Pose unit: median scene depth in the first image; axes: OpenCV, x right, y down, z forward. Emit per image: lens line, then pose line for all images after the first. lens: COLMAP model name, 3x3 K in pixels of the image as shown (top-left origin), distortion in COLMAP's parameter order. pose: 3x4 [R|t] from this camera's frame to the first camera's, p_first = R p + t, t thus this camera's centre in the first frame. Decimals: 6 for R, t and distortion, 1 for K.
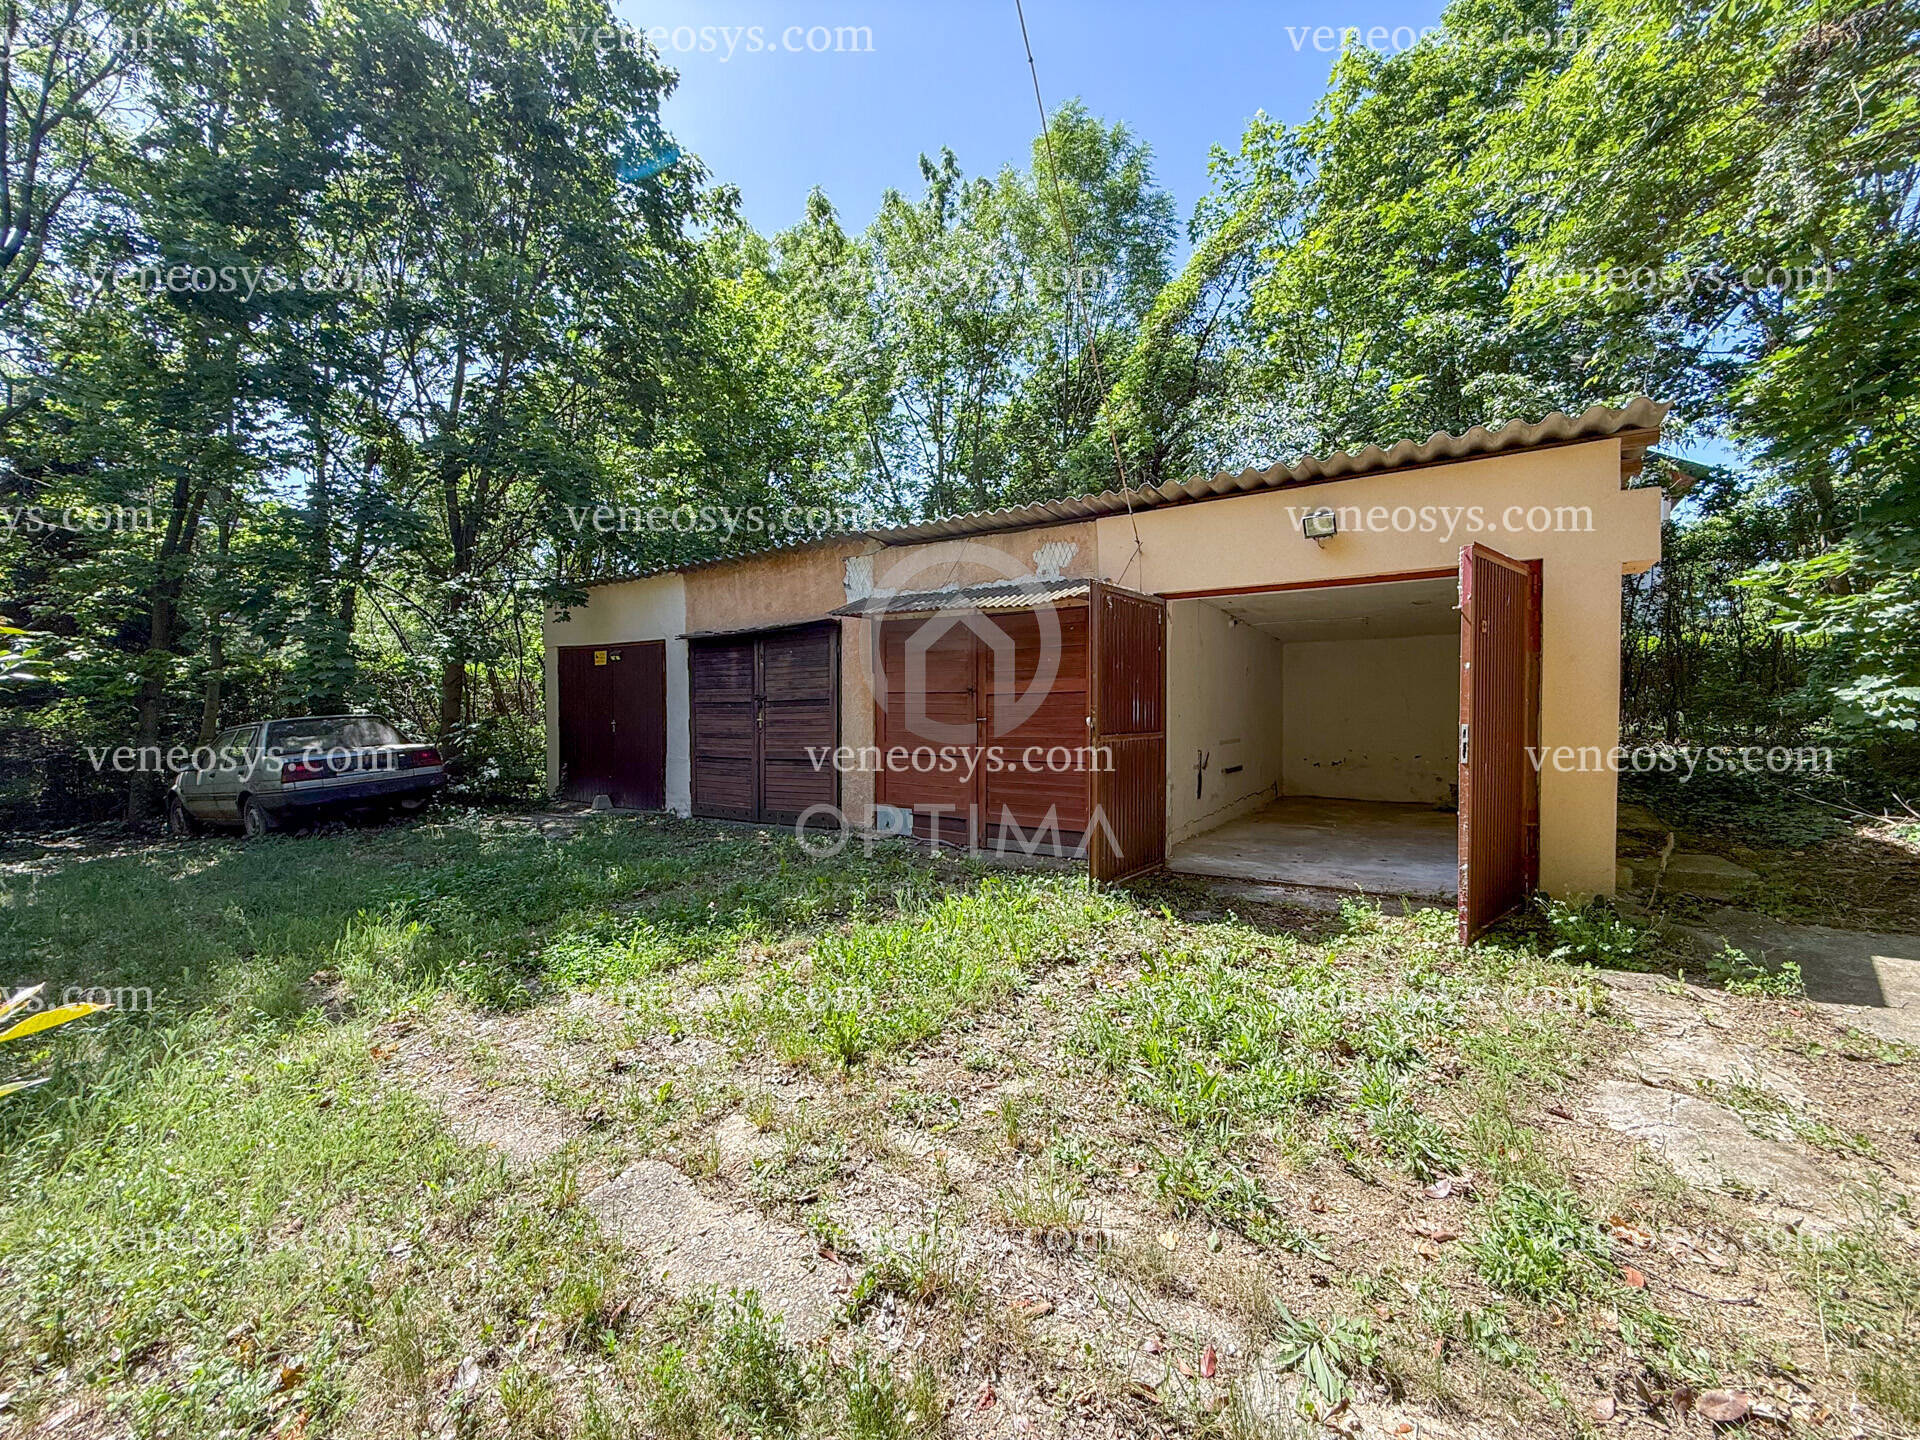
lens RADIAL K [[758.0, 0, 959.1], [0, 758.0, 724.0], [0, 0, 1]] dist [-0.001162, 0.000211]
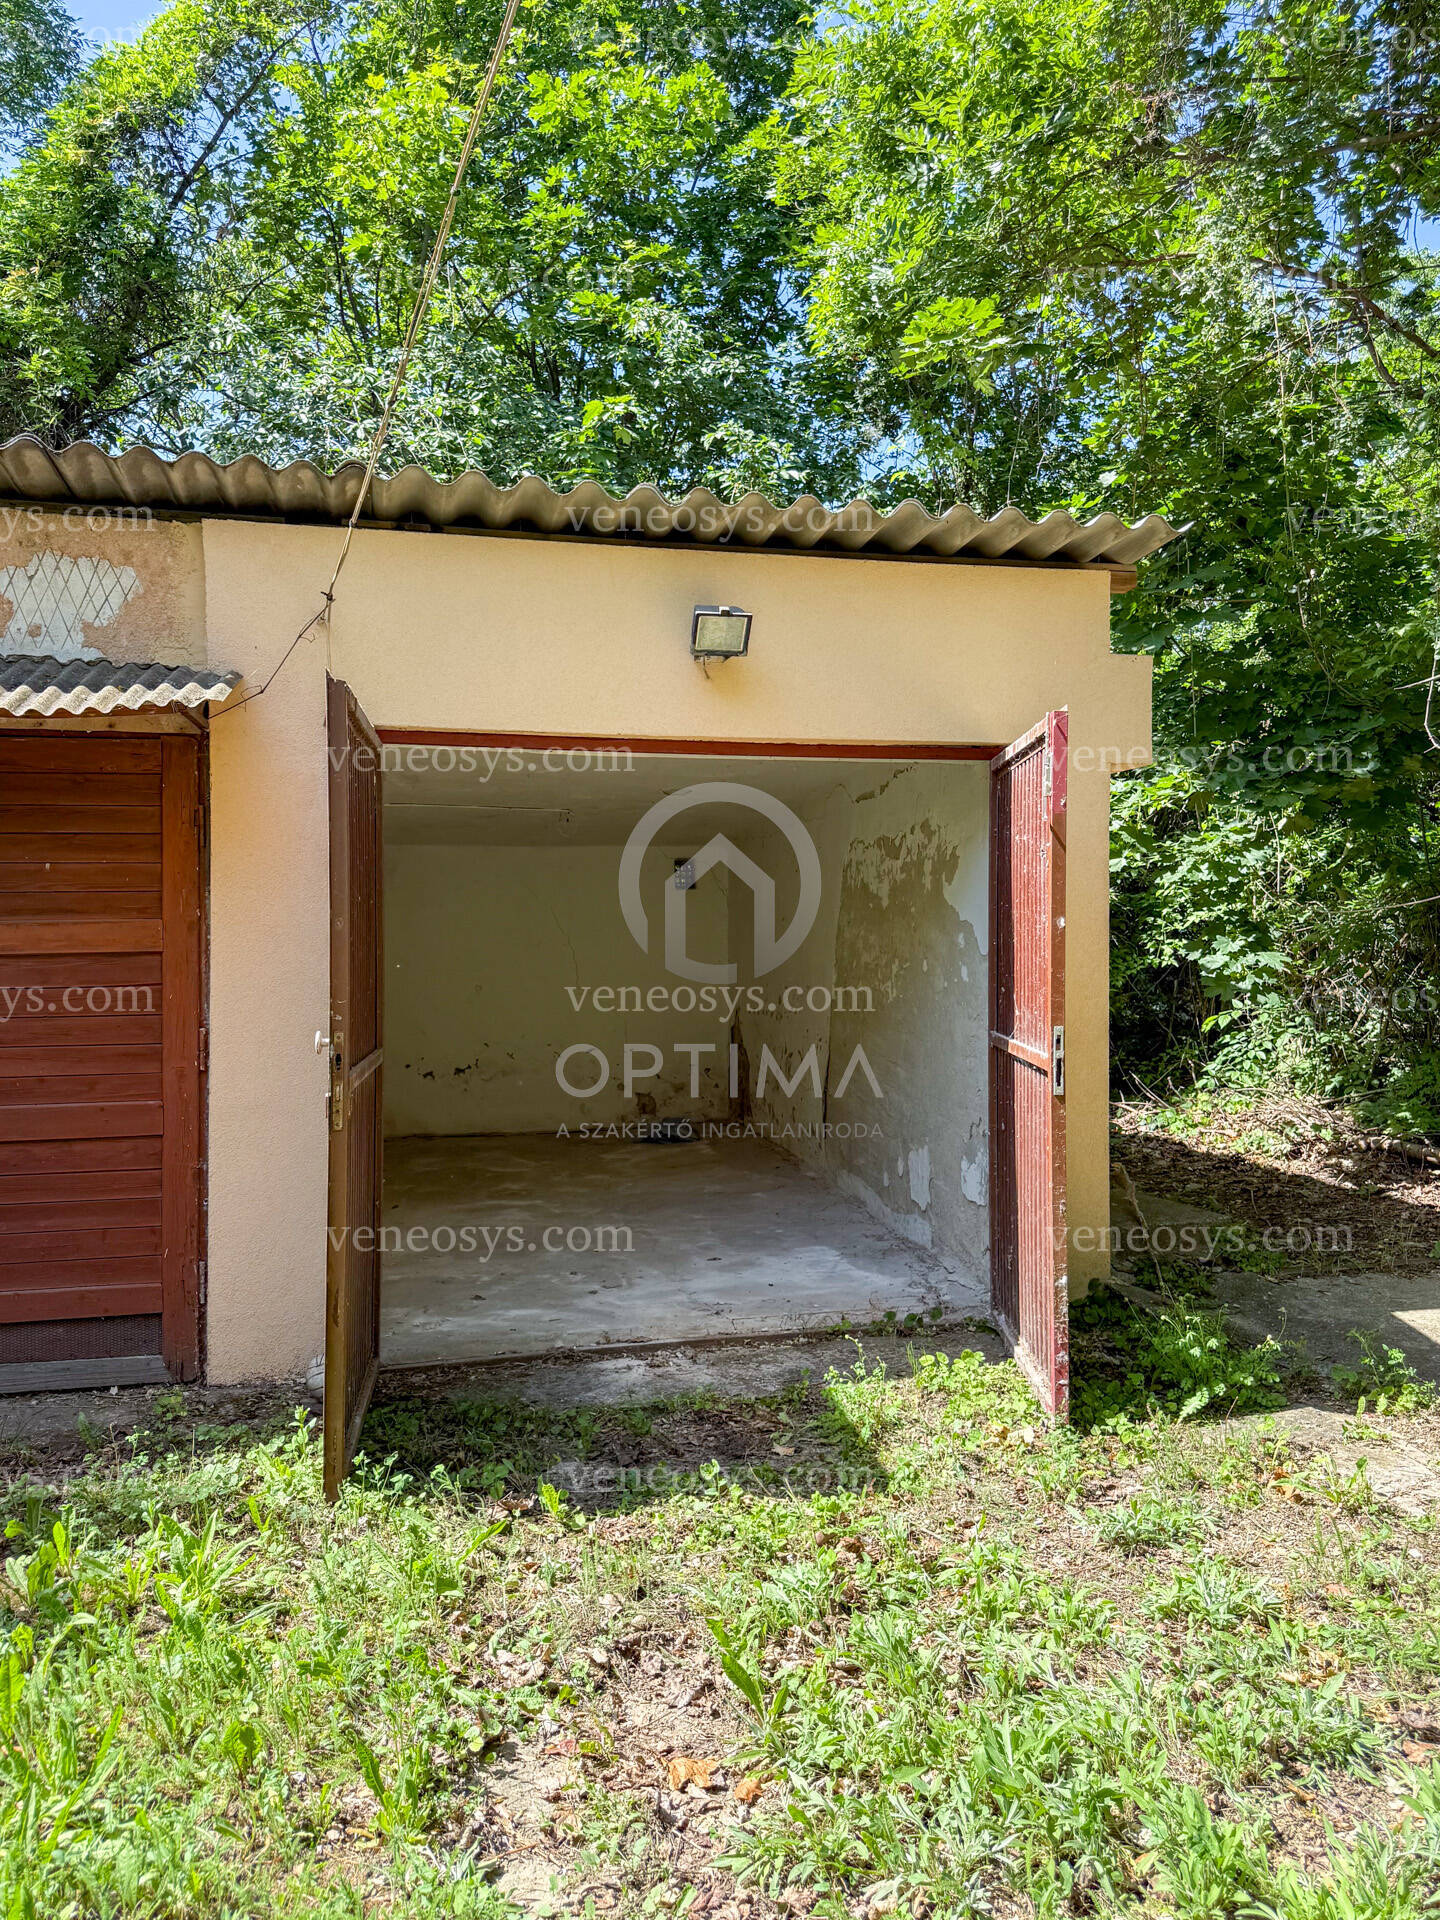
lens RADIAL K [[1393.3, 0, 720.7], [0, 1393.3, 952.9], [0, 0, 1]] dist [0.048822, -0.056451]
pose [[0.678994, -0.003015, 0.734138, -0.224324], [0.017457, 0.999775, -0.012040, -0.039262], [-0.733937, 0.020991, 0.678894, 0.404299]]
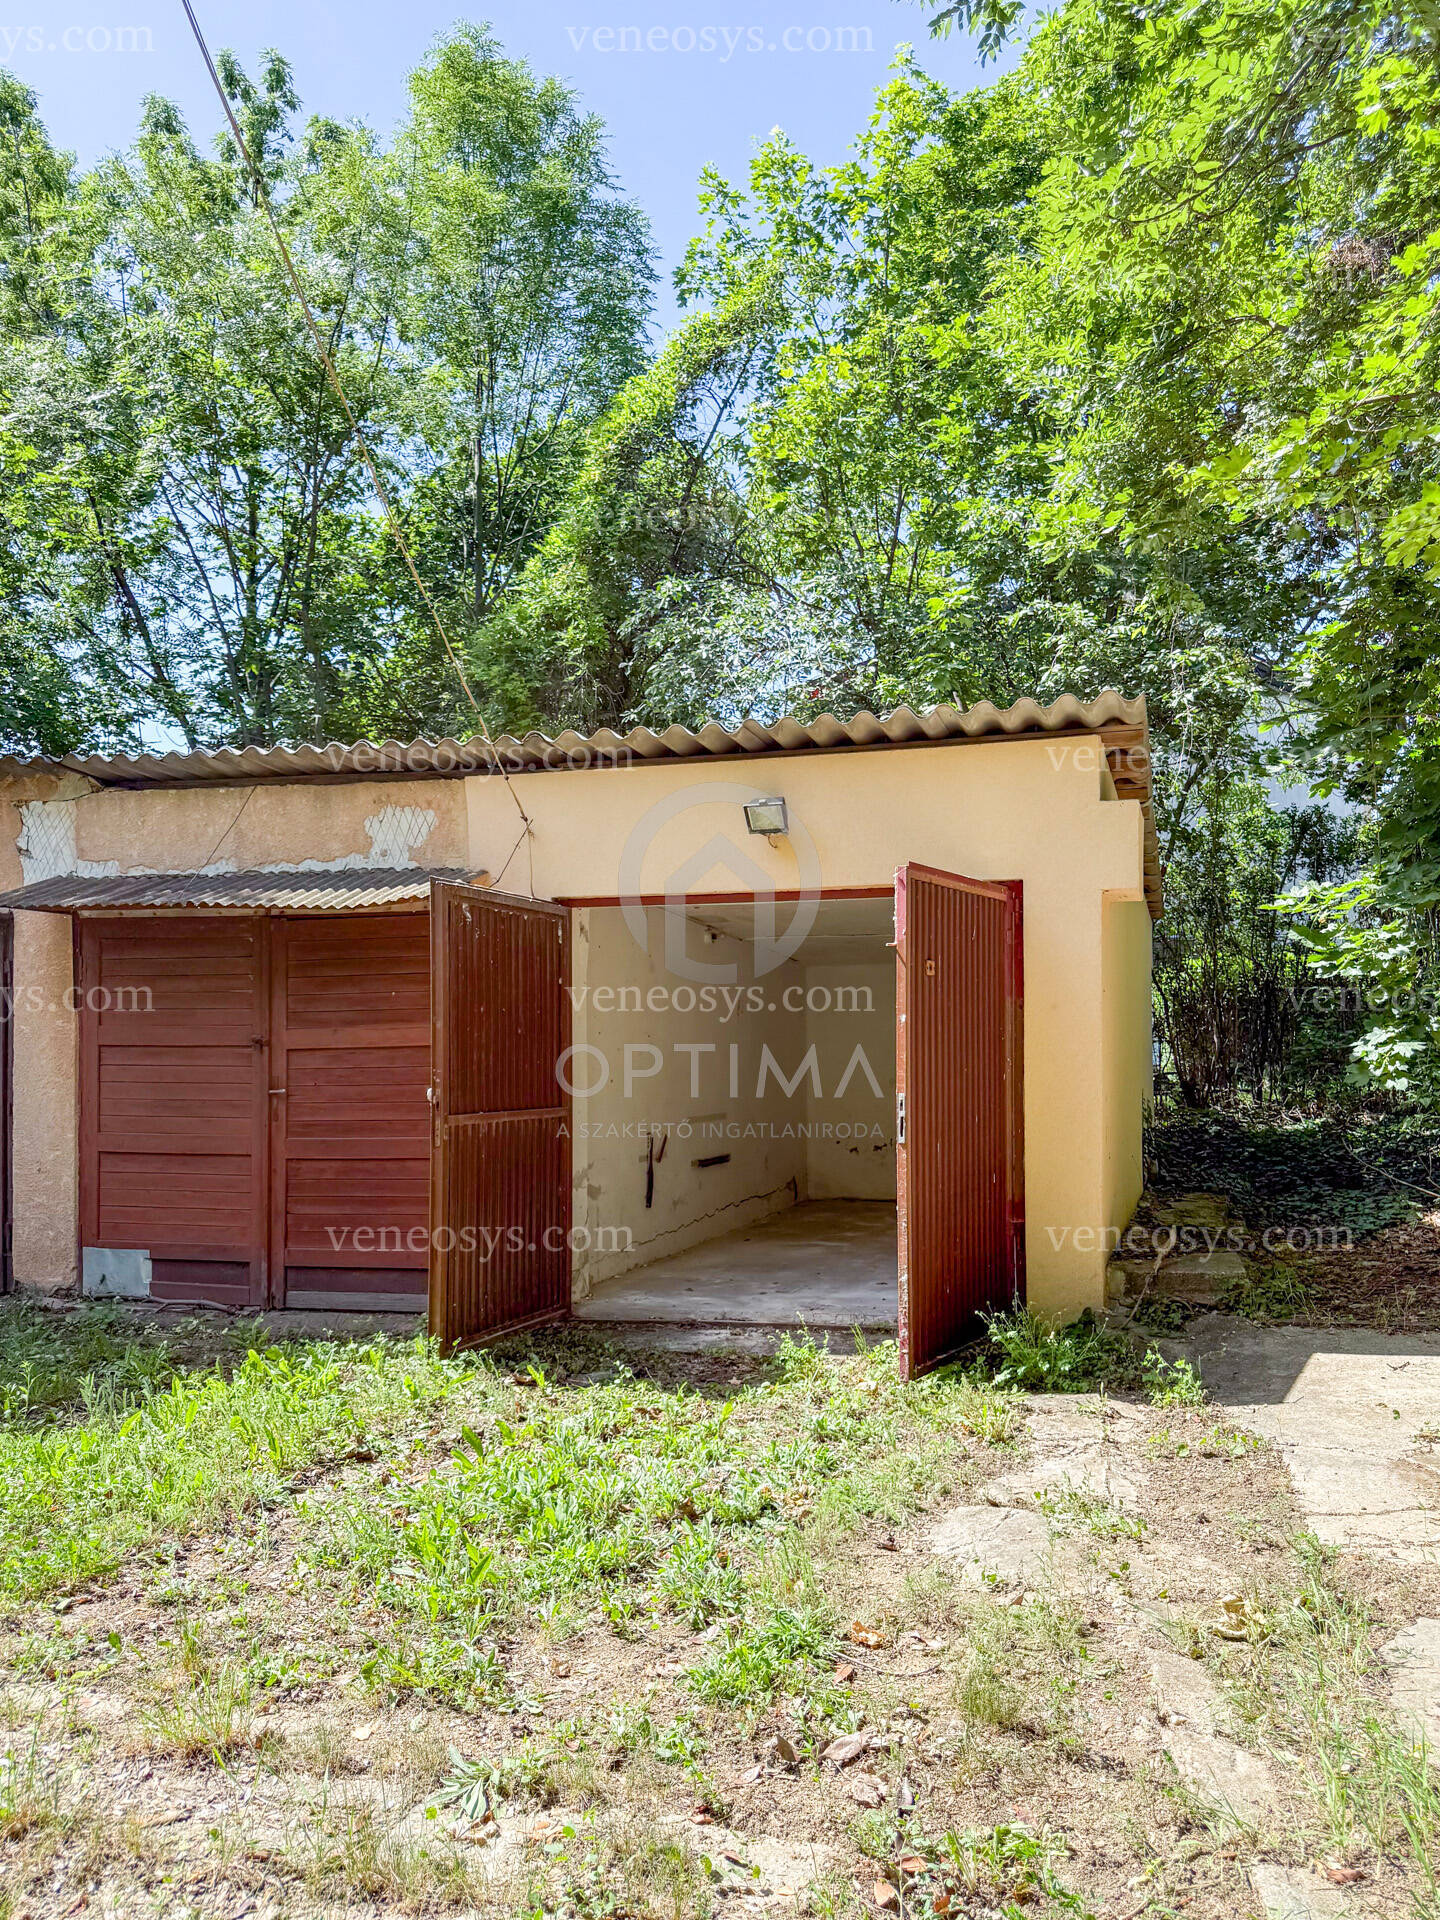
lens RADIAL K [[1393.3, 0, 827.2], [0, 1393.3, 1024.7], [0, 0, 1]] dist [0.048822, -0.056451]
pose [[0.941740, 0.003192, 0.336325, 0.097369], [0.011576, 0.999055, -0.041897, -0.009097], [-0.336141, 0.043350, 0.940813, -0.272166]]
